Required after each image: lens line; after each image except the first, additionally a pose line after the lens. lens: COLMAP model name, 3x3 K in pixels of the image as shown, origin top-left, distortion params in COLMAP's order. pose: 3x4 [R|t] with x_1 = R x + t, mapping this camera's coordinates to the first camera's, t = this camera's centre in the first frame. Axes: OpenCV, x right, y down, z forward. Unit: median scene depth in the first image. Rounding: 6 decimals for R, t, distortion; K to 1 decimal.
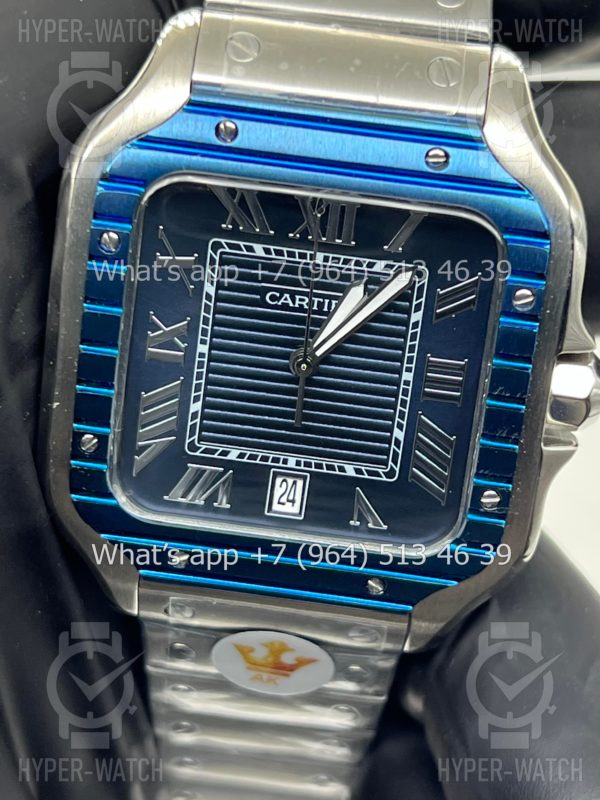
lens RADIAL K [[1813.3, 0, 287.3], [0, 1813.3, 401.8], [0, 0, 1]] dist [0.254072, -0.070980]
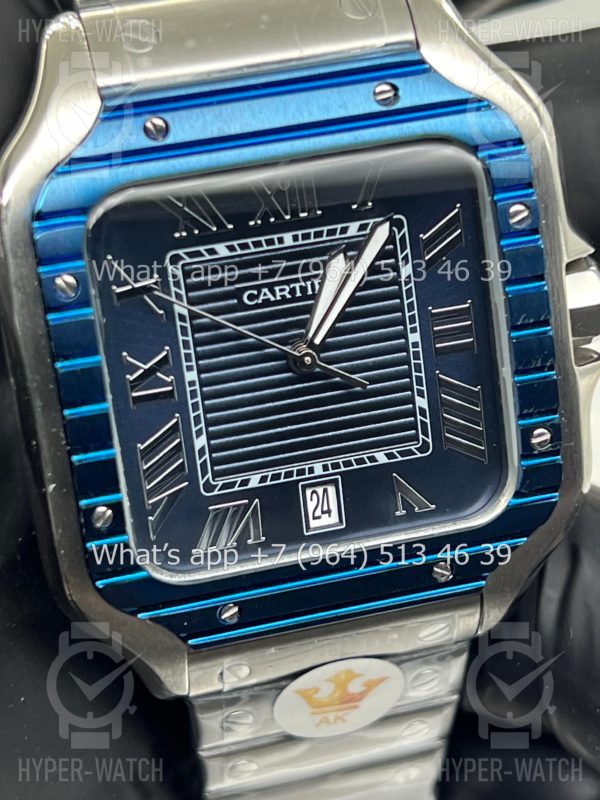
lens RADIAL K [[1813.3, 0, 287.3], [0, 1813.3, 401.8], [0, 0, 1]] dist [0.254072, -0.070980]
pose [[0.934404, -0.299925, 0.192185, -0.176441], [0.307352, 0.951550, -0.009354, 0.005487], [-0.180068, 0.067809, 0.981314, 0.122038]]
